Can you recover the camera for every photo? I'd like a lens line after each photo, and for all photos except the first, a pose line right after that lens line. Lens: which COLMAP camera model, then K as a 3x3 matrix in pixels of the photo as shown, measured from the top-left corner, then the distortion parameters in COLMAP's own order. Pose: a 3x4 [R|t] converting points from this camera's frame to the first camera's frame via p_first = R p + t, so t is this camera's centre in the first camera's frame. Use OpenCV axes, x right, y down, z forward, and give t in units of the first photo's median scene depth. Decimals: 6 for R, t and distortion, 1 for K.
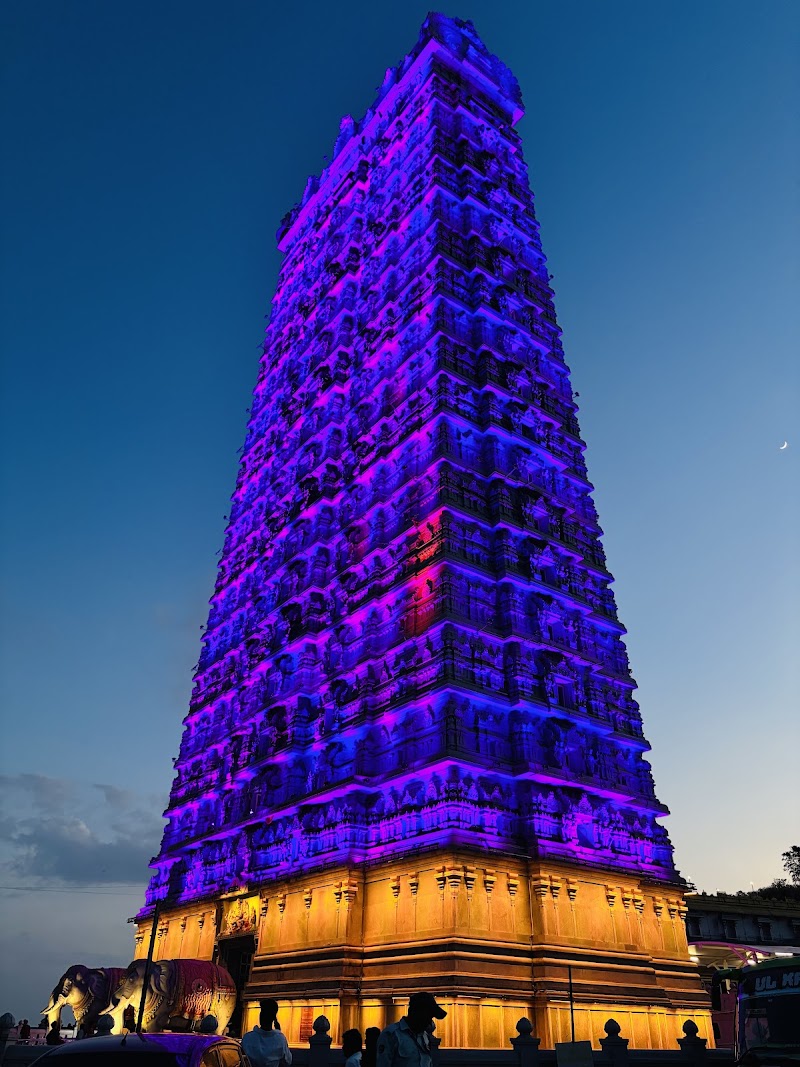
lens RADIAL K [[818.1, 0, 400.0], [0, 818.1, 533.5], [0, 0, 1]] dist [0.000308, 0.008049]
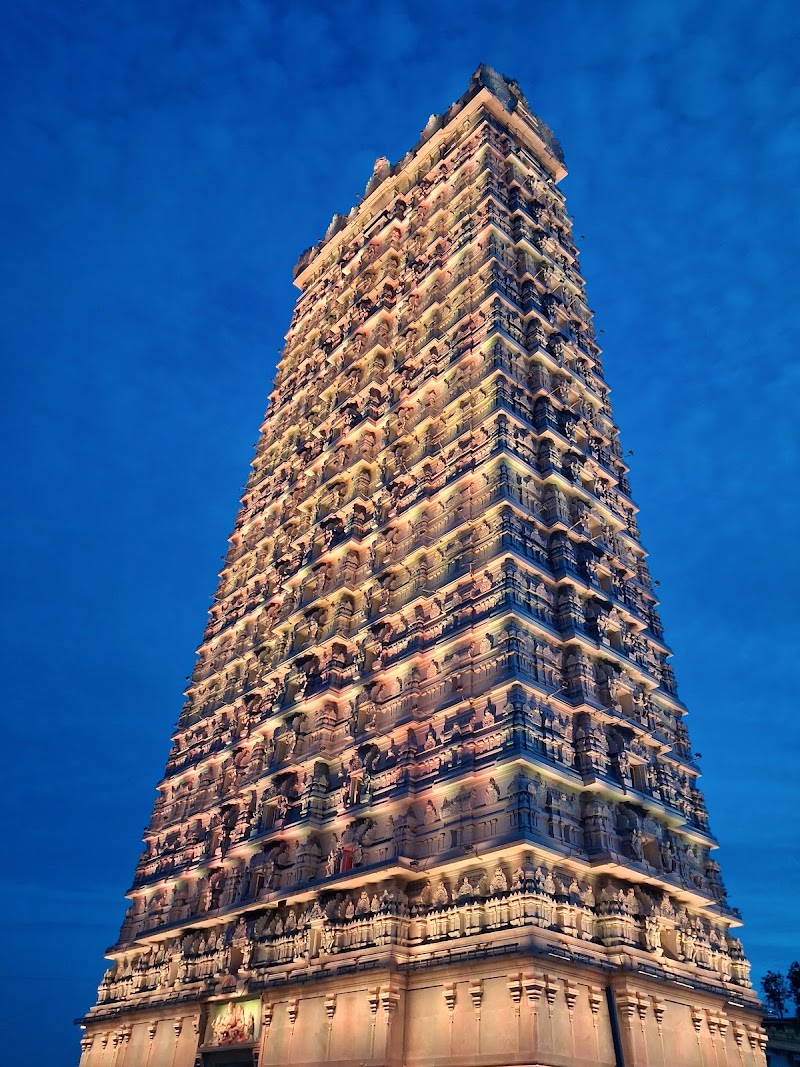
lens RADIAL K [[844.3, 0, 400.0], [0, 844.3, 533.5], [0, 0, 1]] dist [0.000762, -0.012453]
pose [[0.994186, 0.085148, 0.065905, -0.109305], [-0.078390, 0.991984, -0.099114, 0.039715], [-0.073816, 0.093371, 0.992891, 0.079945]]
